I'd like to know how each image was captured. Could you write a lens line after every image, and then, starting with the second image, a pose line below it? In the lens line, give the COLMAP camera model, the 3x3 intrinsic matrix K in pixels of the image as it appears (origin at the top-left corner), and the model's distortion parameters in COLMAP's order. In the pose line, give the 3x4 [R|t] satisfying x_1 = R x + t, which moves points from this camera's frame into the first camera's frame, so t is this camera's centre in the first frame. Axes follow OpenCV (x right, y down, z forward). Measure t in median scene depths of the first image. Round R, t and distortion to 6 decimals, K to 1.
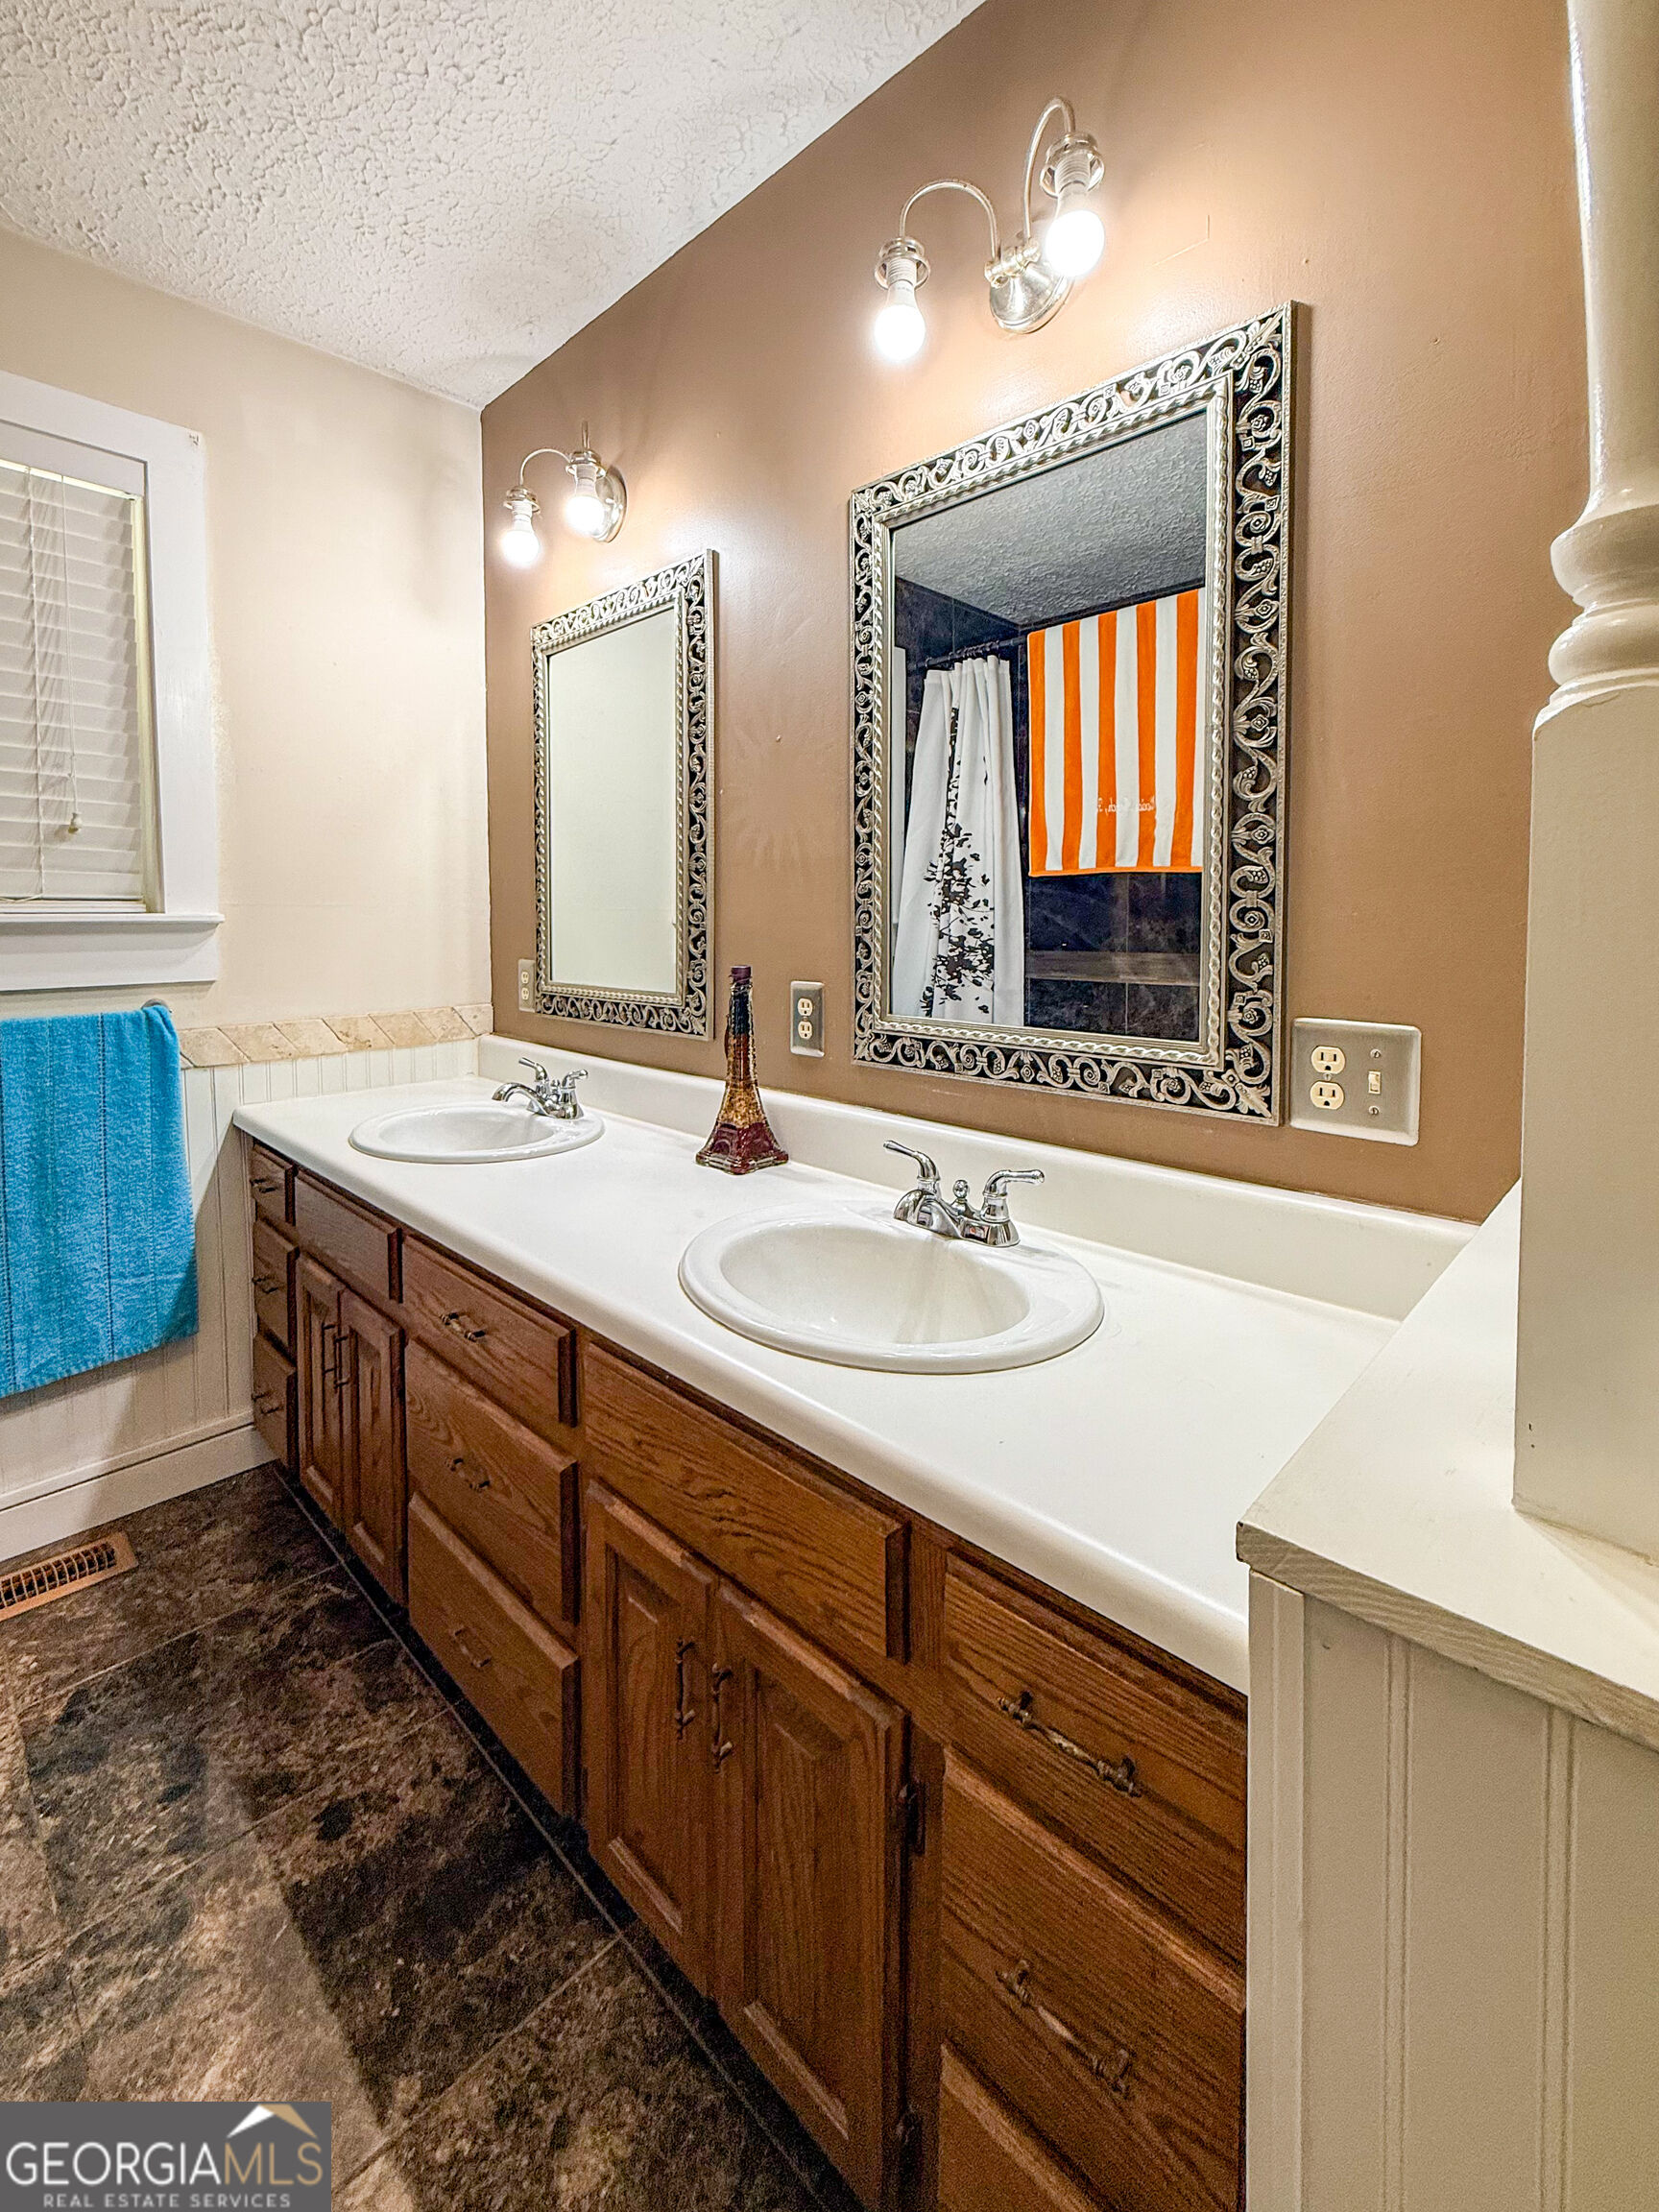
lens RADIAL K [[929.1, 0, 819.6], [0, 929.1, 948.7], [0, 0, 1]] dist [-0.000536, 0.000051]
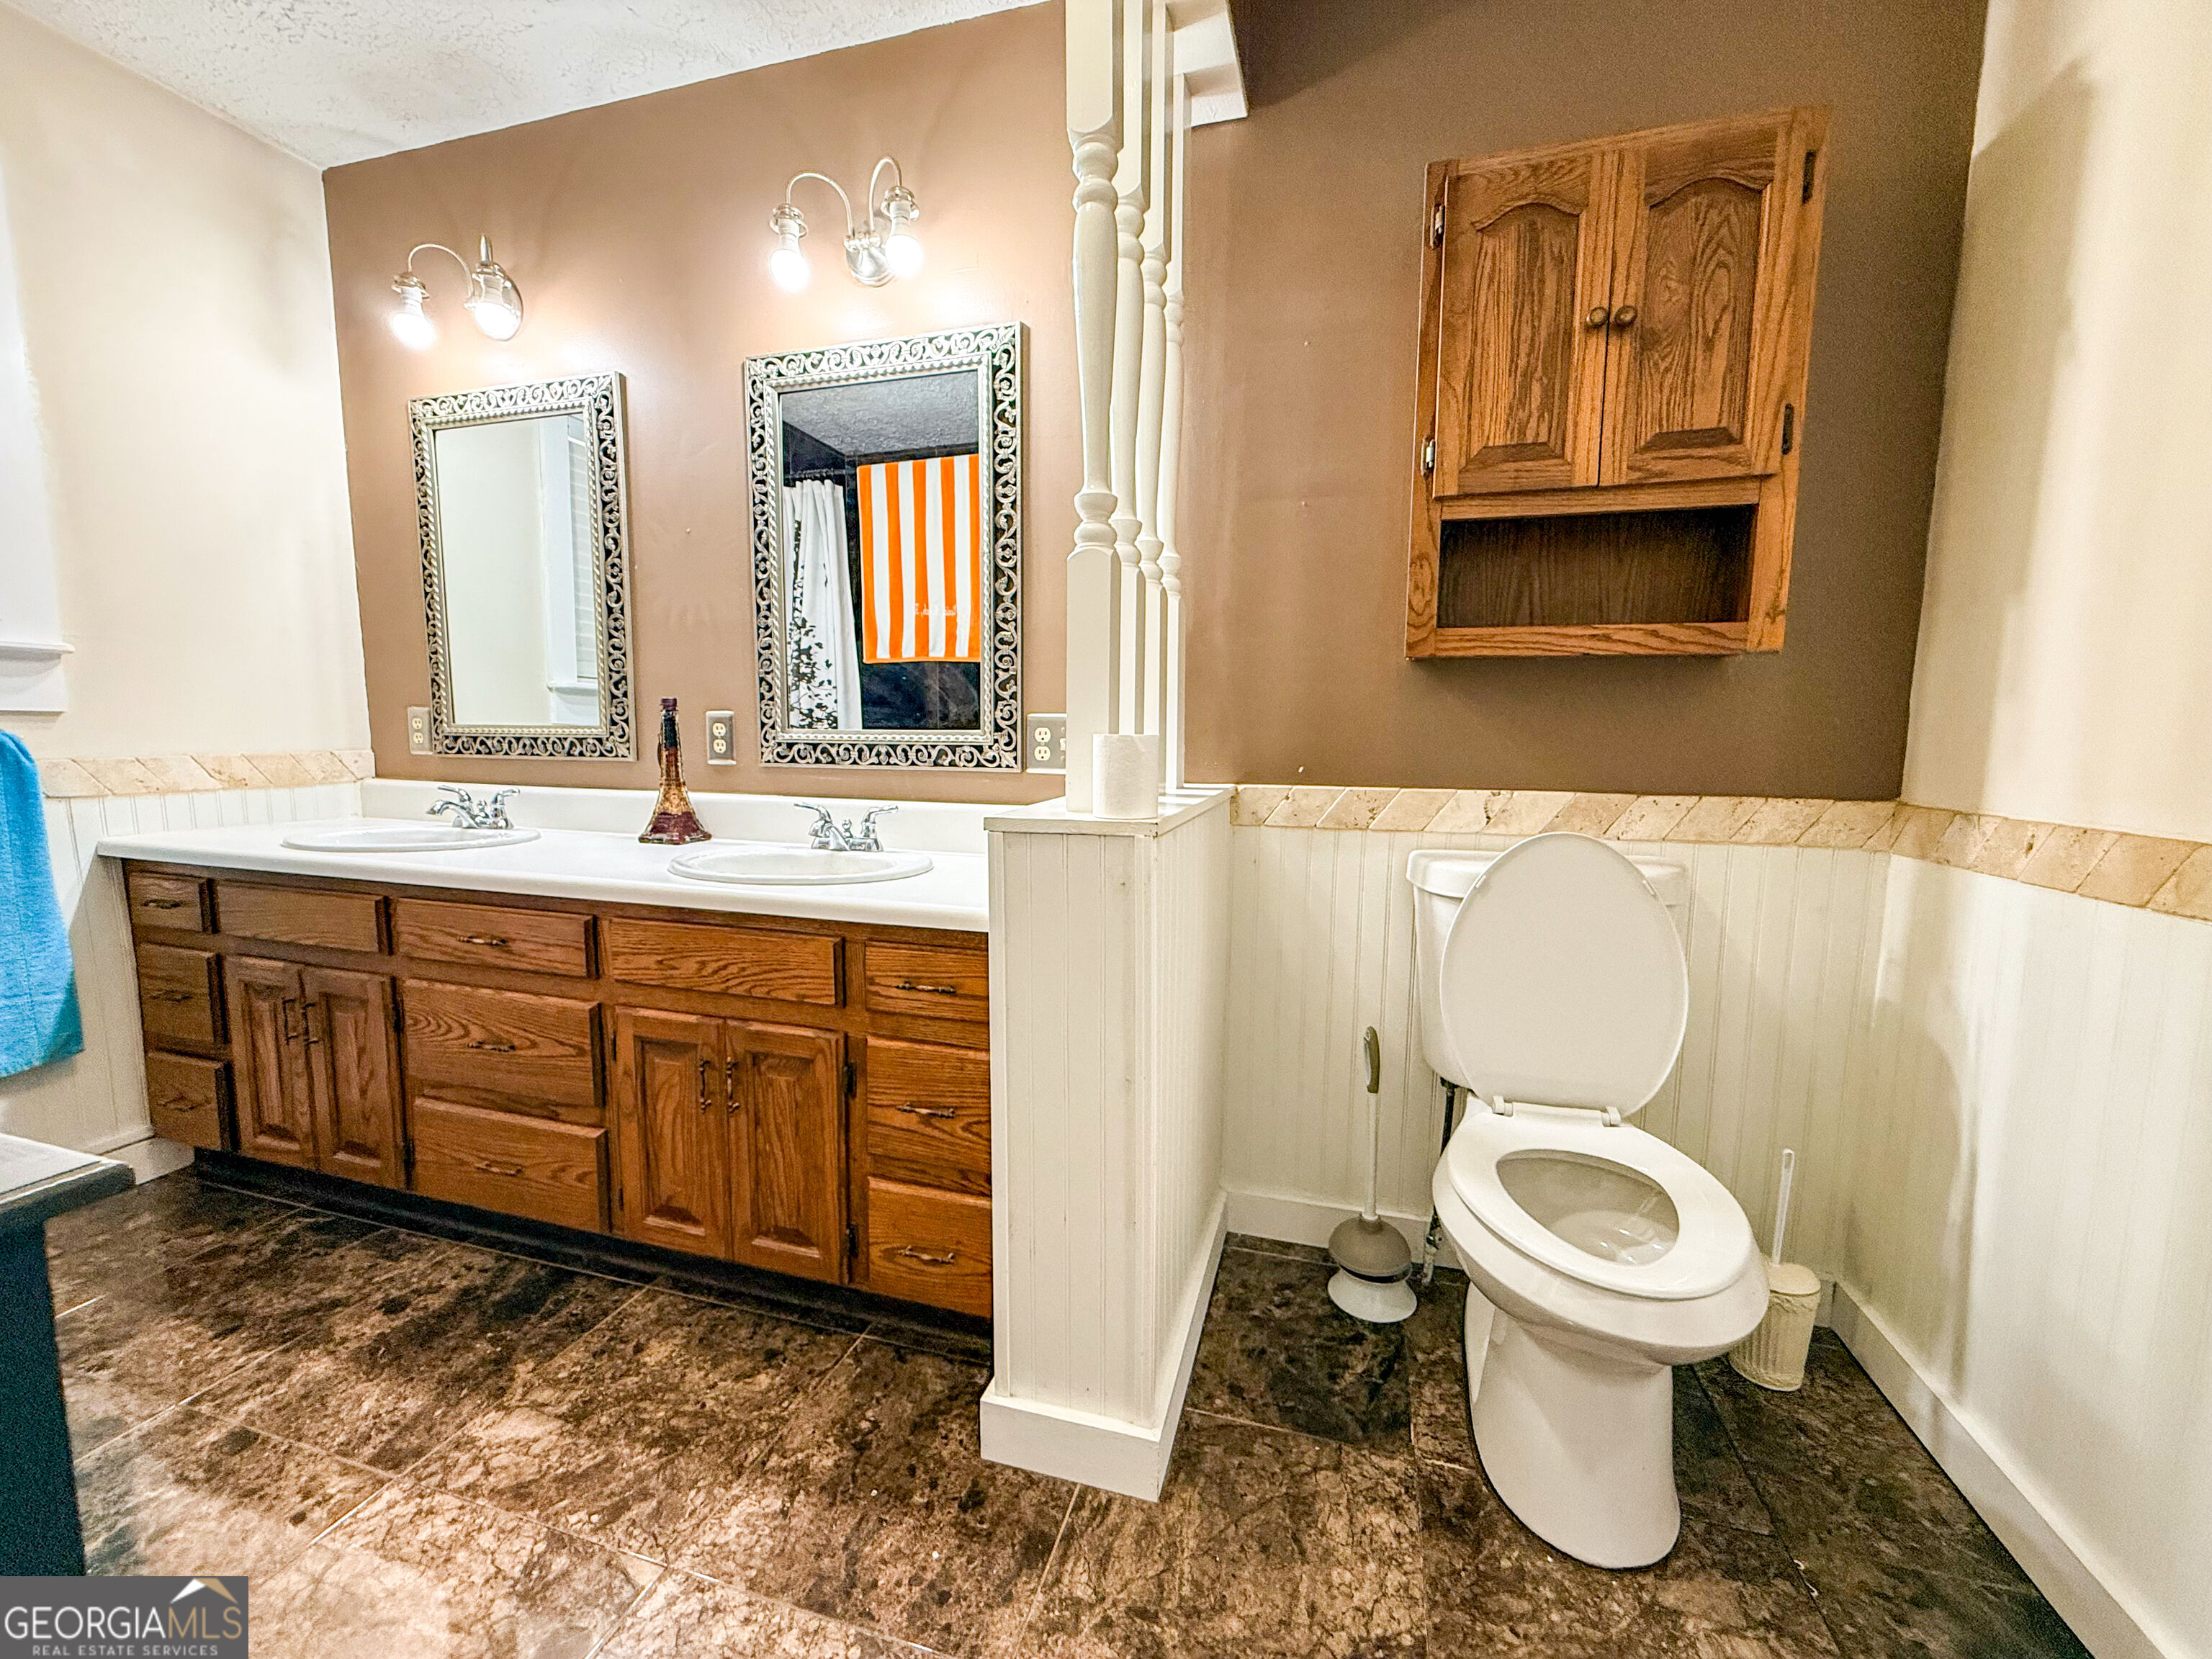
lens RADIAL K [[929.1, 0, 1101.2], [0, 929.1, 838.2], [0, 0, 1]] dist [-0.000536, 0.000051]
pose [[0.879903, -0.041295, 0.473355, -0.194529], [0.008464, 0.997420, 0.071281, 0.143316], [-0.475078, -0.058714, 0.877983, -0.553813]]
